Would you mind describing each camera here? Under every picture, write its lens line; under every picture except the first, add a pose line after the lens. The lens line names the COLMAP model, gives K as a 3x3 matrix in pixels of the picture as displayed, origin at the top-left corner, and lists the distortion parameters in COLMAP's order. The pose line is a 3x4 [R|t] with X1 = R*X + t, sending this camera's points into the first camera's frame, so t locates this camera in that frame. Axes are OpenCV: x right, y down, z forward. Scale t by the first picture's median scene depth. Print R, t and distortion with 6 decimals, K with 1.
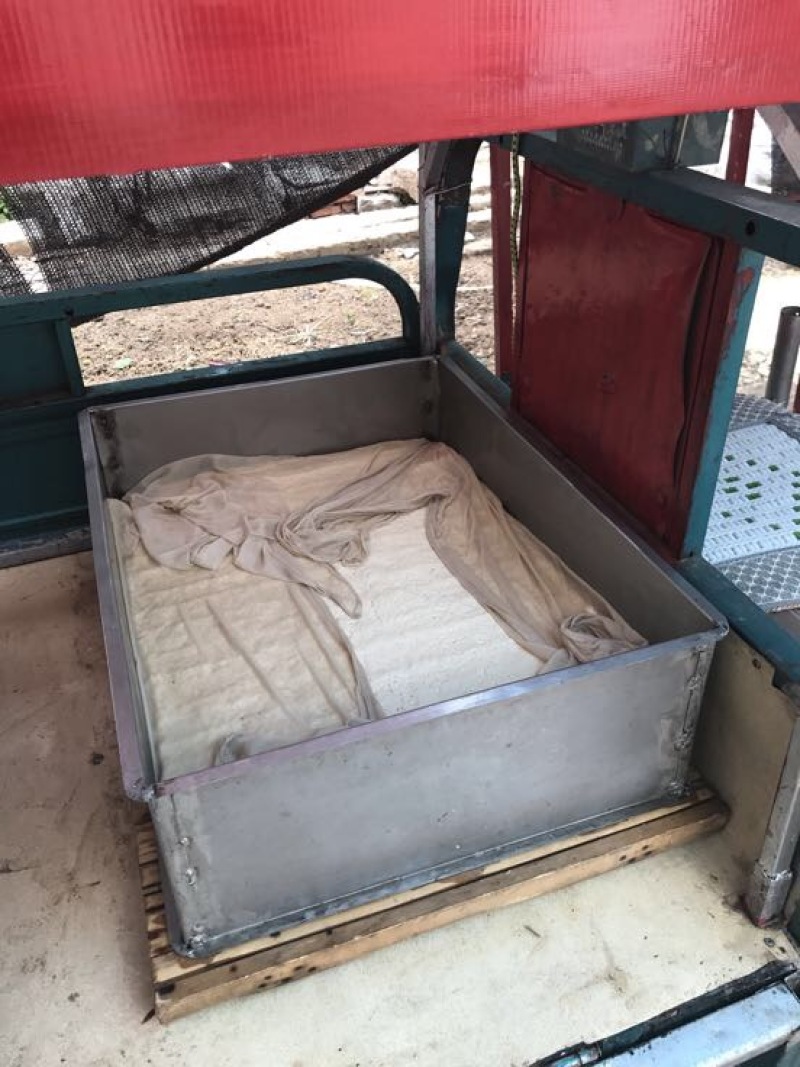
lens RADIAL K [[865.2, 0, 397.0], [0, 865.2, 530.1], [0, 0, 1]] dist [0.005677, -0.005397]
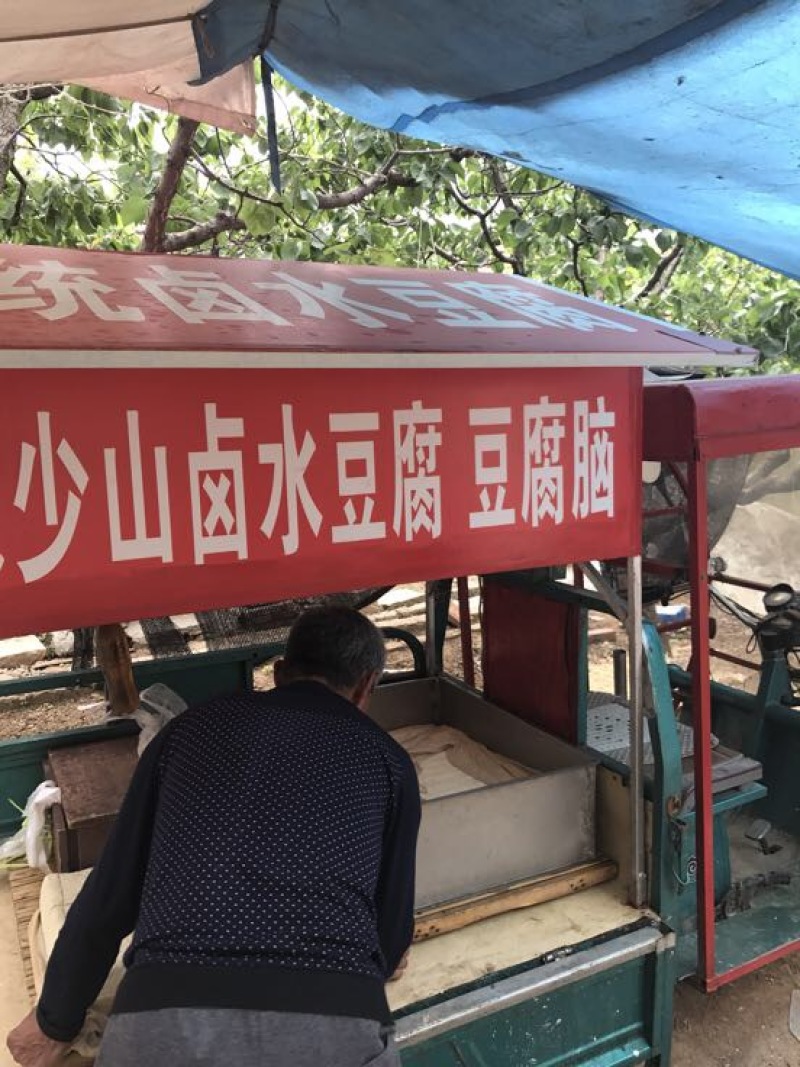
lens RADIAL K [[865.2, 0, 397.0], [0, 865.2, 530.1], [0, 0, 1]] dist [0.005677, -0.005397]
pose [[0.992546, -0.006479, 0.121699, -0.311906], [0.059589, 0.896878, -0.438245, 0.380802], [-0.106310, 0.442230, 0.890579, -0.919285]]
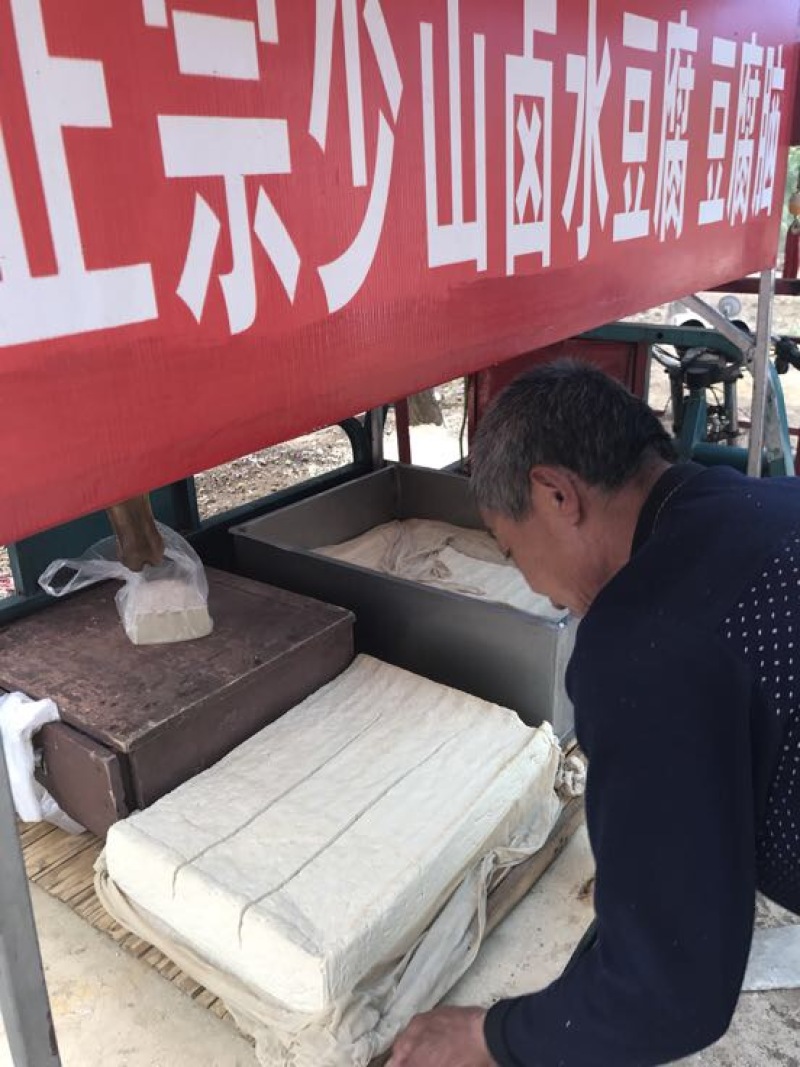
lens RADIAL K [[865.2, 0, 397.0], [0, 865.2, 530.1], [0, 0, 1]] dist [0.005677, -0.005397]
pose [[0.849059, -0.200441, 0.488796, -0.852953], [0.307089, 0.940116, -0.147913, 0.159059], [-0.429877, 0.275691, 0.859768, -0.334747]]
